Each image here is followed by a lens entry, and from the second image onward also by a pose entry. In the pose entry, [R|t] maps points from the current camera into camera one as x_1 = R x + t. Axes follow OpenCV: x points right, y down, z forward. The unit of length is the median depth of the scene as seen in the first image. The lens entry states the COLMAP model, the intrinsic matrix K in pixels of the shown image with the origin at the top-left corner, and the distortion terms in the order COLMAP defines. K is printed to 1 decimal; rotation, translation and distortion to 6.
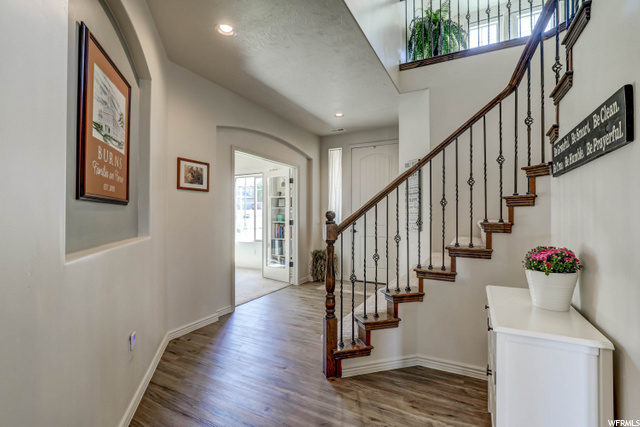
lens RADIAL K [[296.8, 0, 320.0], [0, 296.8, 213.5], [0, 0, 1]] dist [-0.009749, 0.000448]
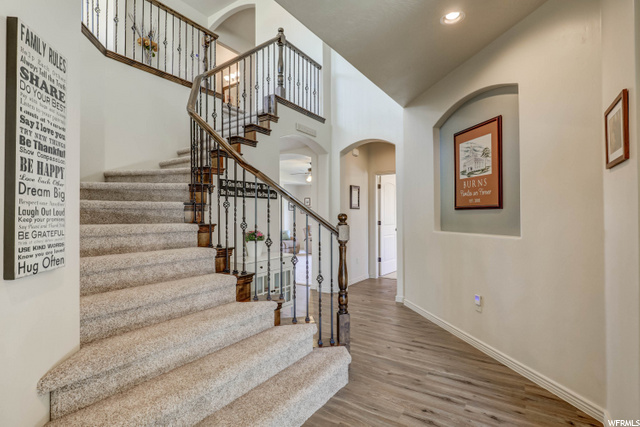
lens RADIAL K [[308.6, 0, 320.0], [0, 308.6, 213.5], [0, 0, 1]] dist [-0.010197, -0.000013]
pose [[-0.994072, 0.000992, 0.108723, -0.003173], [-0.000218, 0.999938, -0.011119, 0.007343], [-0.108727, -0.011076, -0.994010, 2.115667]]
